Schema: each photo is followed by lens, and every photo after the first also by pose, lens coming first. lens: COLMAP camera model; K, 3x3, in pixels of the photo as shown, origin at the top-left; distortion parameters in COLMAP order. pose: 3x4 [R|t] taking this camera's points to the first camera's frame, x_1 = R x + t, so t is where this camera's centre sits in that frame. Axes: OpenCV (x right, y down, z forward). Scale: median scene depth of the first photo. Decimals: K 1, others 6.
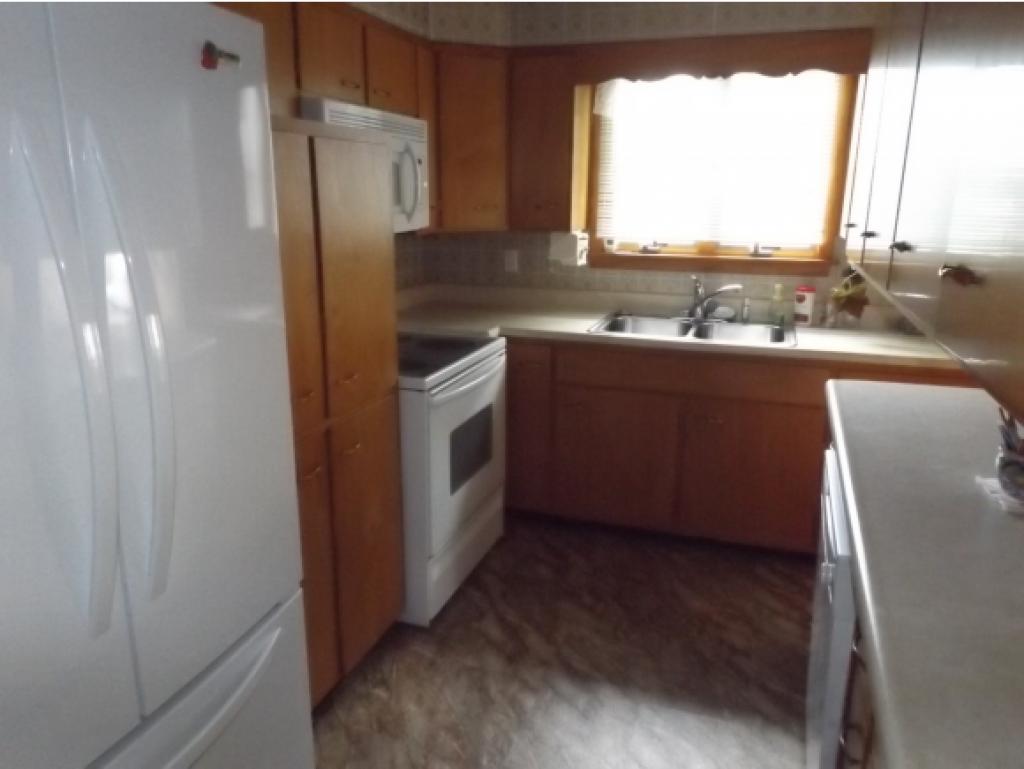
lens RADIAL K [[747.8, 0, 511.6], [0, 747.8, 383.1], [0, 0, 1]] dist [0.023625, -0.015728]
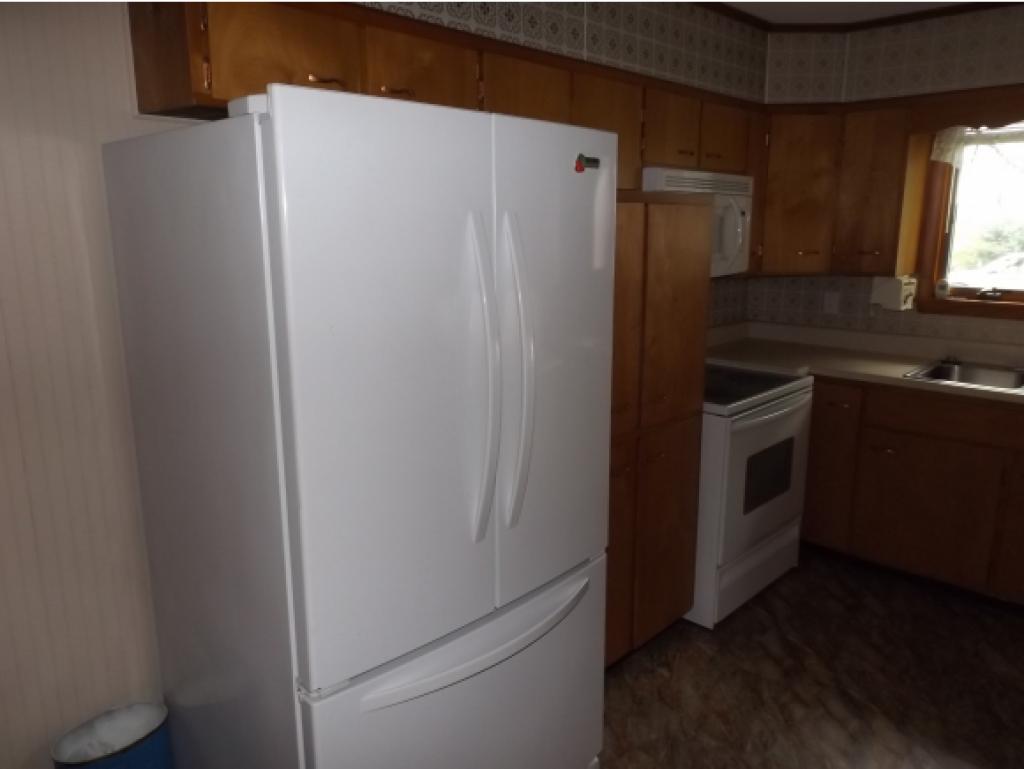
lens RADIAL K [[747.8, 0, 511.9], [0, 747.8, 384.0], [0, 0, 1]] dist [0.023625, -0.015728]
pose [[0.907614, 0.079084, -0.412290, 0.049813], [-0.095693, 0.995215, -0.019759, 0.013639], [0.408755, 0.057386, 0.910838, -0.157747]]
